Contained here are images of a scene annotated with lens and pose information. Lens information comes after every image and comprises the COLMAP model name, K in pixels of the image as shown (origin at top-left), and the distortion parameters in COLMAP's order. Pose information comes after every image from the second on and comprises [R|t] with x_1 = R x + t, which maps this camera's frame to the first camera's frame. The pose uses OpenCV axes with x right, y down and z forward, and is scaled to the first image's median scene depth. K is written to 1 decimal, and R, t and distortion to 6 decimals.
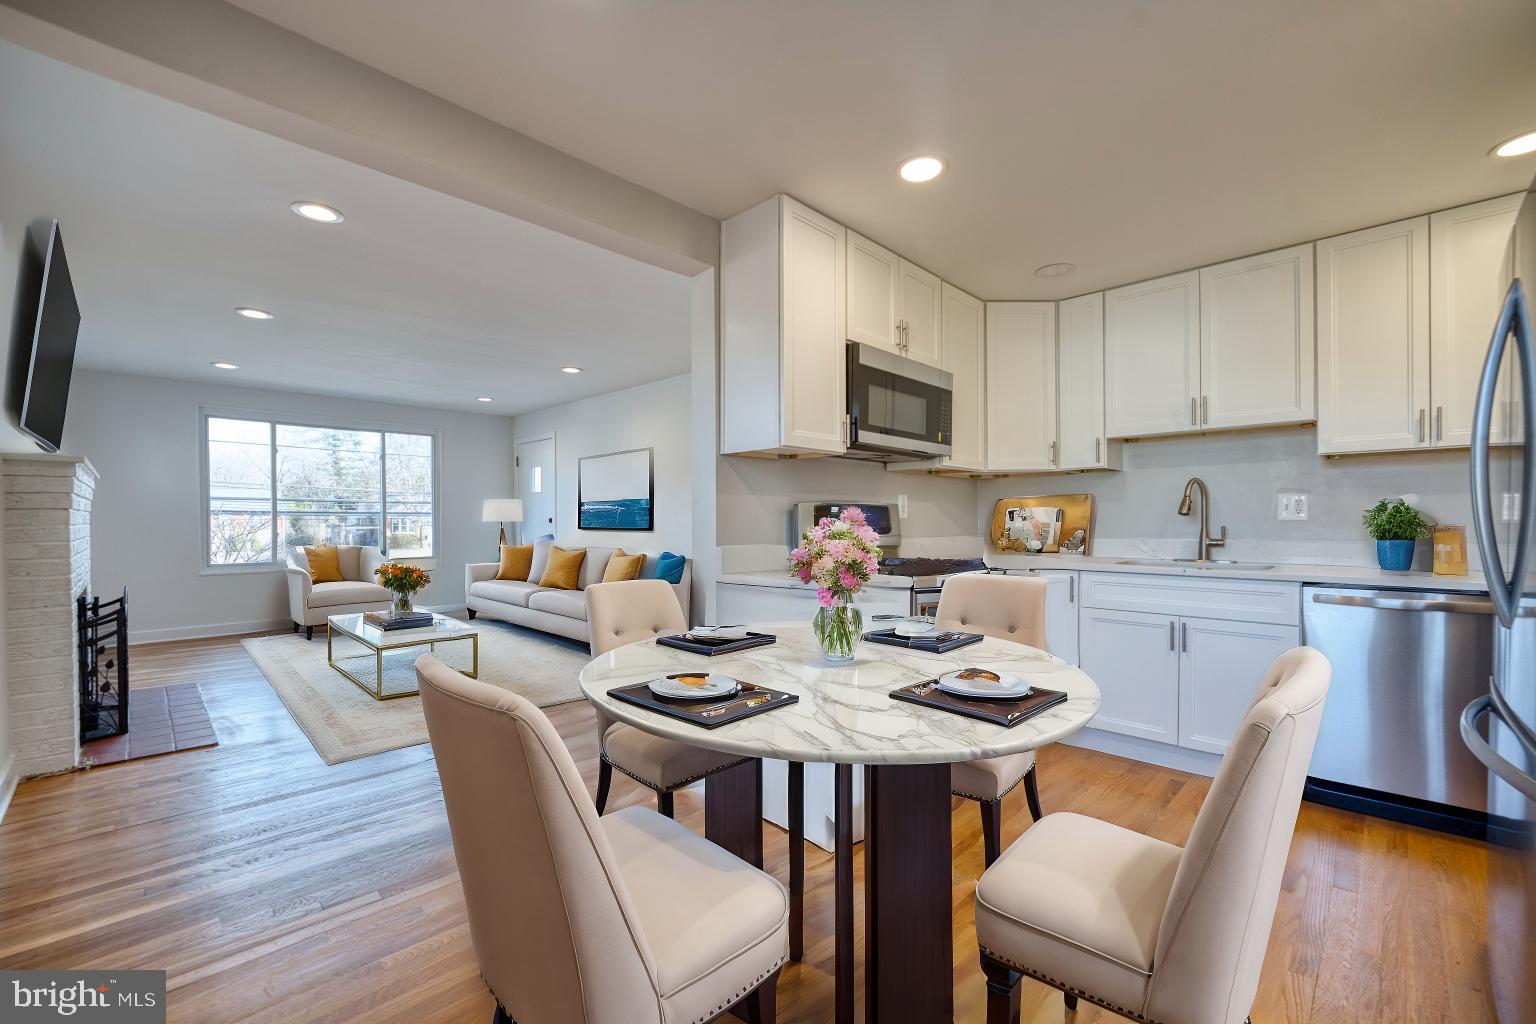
lens RADIAL K [[627.2, 0, 768.0], [0, 627.2, 520.6], [0, 0, 1]] dist [0.000382, -0.000035]
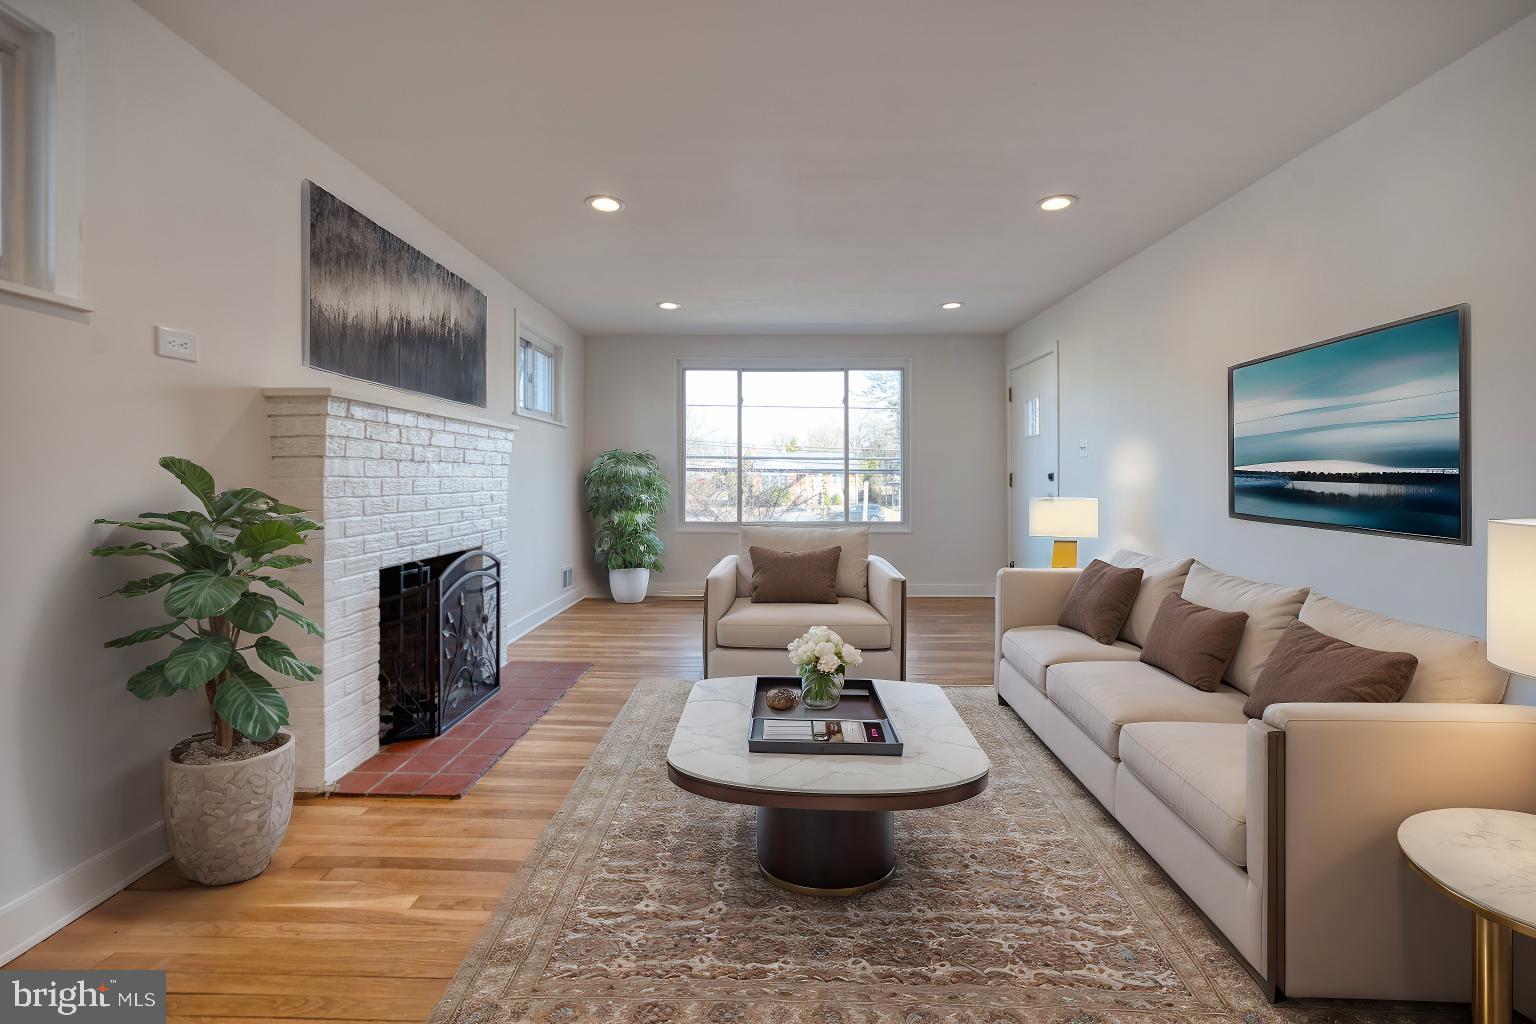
lens RADIAL K [[627.2, 0, 774.8], [0, 627.2, 480.8], [0, 0, 1]] dist [0.000382, -0.000035]
pose [[0.682541, 0.007184, -0.730812, -0.067609], [-0.004910, 0.999974, 0.005244, 0.001824], [0.730831, 0.000009, 0.682559, 0.361472]]
